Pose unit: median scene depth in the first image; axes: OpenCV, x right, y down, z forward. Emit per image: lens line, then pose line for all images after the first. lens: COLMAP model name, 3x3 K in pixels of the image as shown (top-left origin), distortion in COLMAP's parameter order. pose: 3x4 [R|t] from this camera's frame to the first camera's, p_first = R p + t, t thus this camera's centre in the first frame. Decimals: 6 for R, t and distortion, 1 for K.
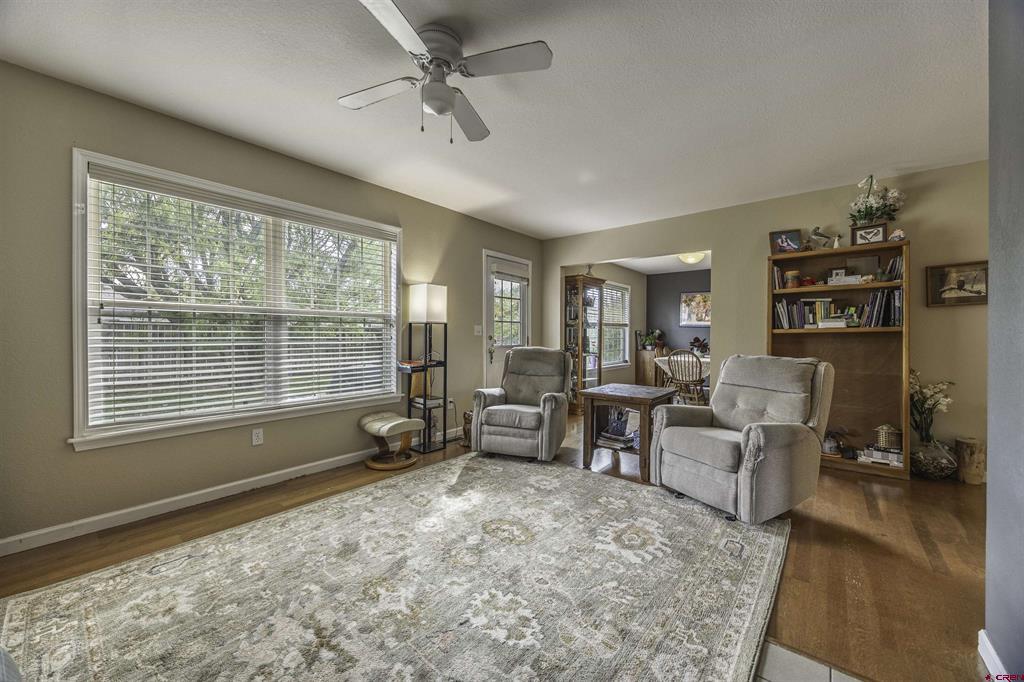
lens RADIAL K [[388.4, 0, 513.3], [0, 388.4, 339.4], [0, 0, 1]] dist [-0.001350, 0.000009]
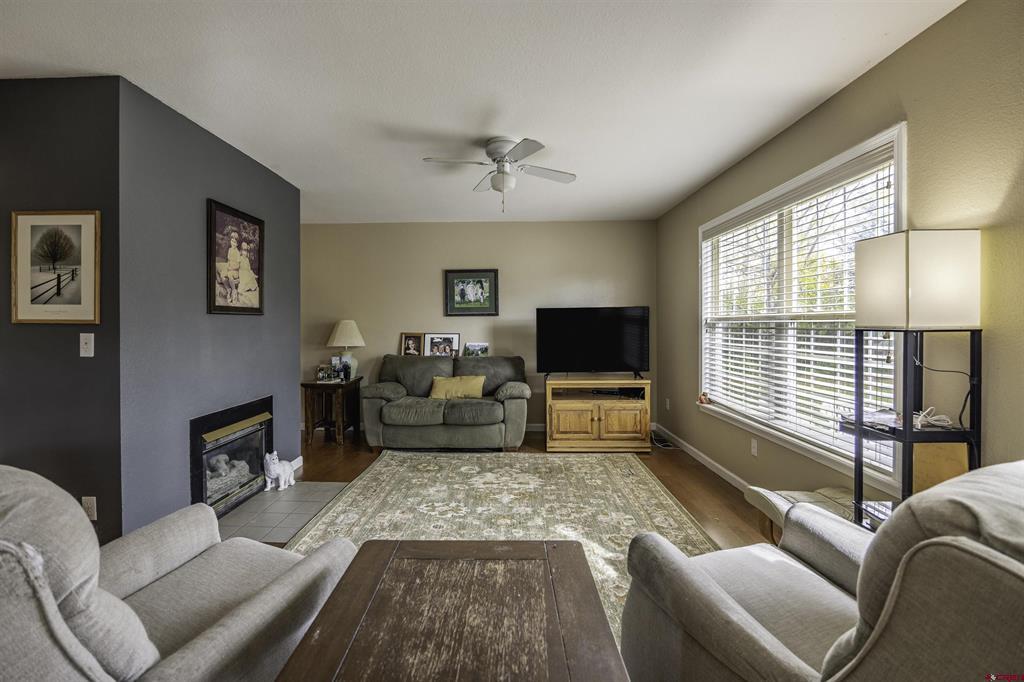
lens RADIAL K [[450.1, 0, 493.4], [0, 450.1, 330.0], [0, 0, 1]] dist [-0.012642, 0.000036]
pose [[-0.798339, 0.008063, -0.602154, 0.633613], [-0.004195, 0.999812, 0.018949, -0.074608], [0.602193, 0.017653, -0.798155, 1.735855]]
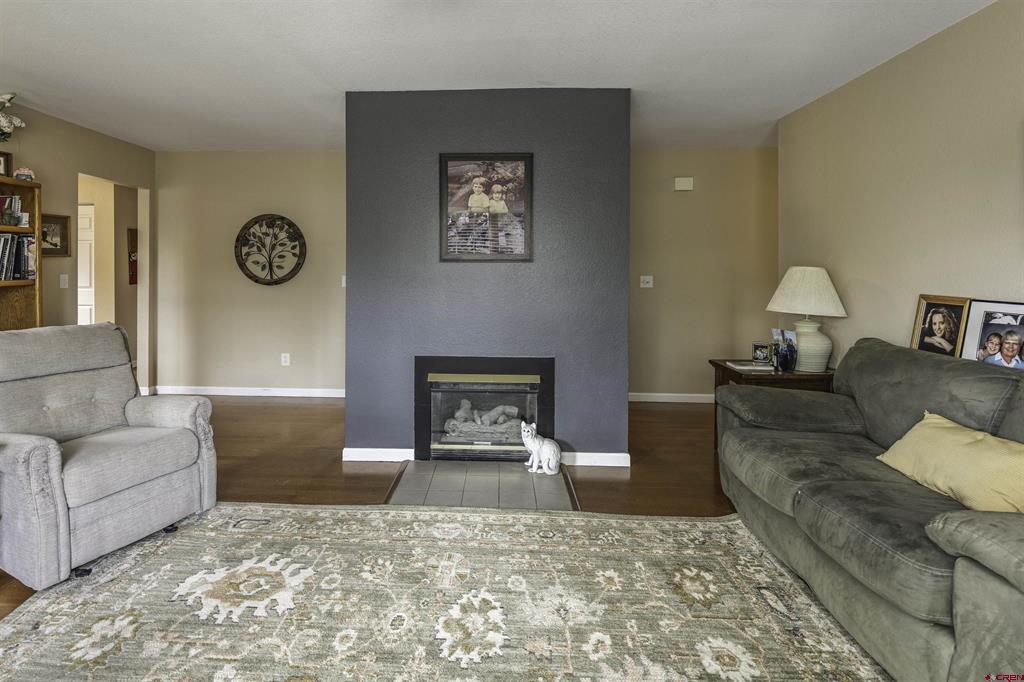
lens RADIAL K [[466.1, 0, 479.6], [0, 466.1, 275.2], [0, 0, 1]] dist [-0.003773, -0.000584]
pose [[-0.597381, -0.012073, 0.801867, -0.573132], [0.000471, 0.999881, 0.015405, -0.074729], [-0.801957, 0.009581, -0.597304, 1.045532]]
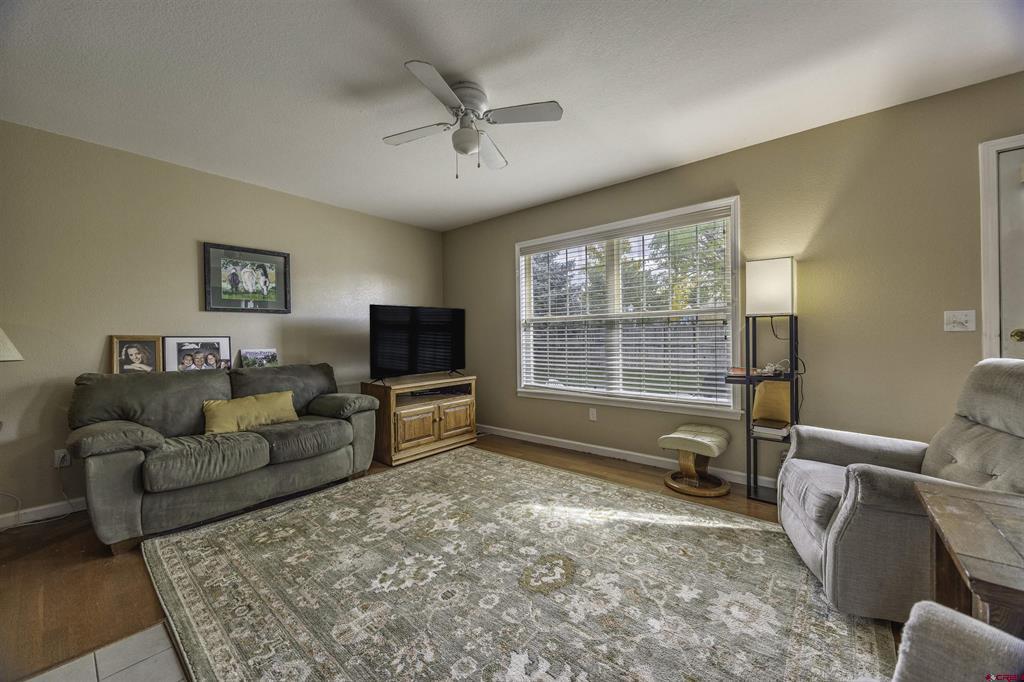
lens RADIAL K [[388.4, 0, 506.9], [0, 388.4, 336.2], [0, 0, 1]] dist [-0.001350, 0.000009]
pose [[-0.017703, -0.005514, -0.999828, 0.753138], [0.003318, 0.999979, -0.005573, -0.005081], [0.999838, -0.003416, -0.017684, 0.851970]]
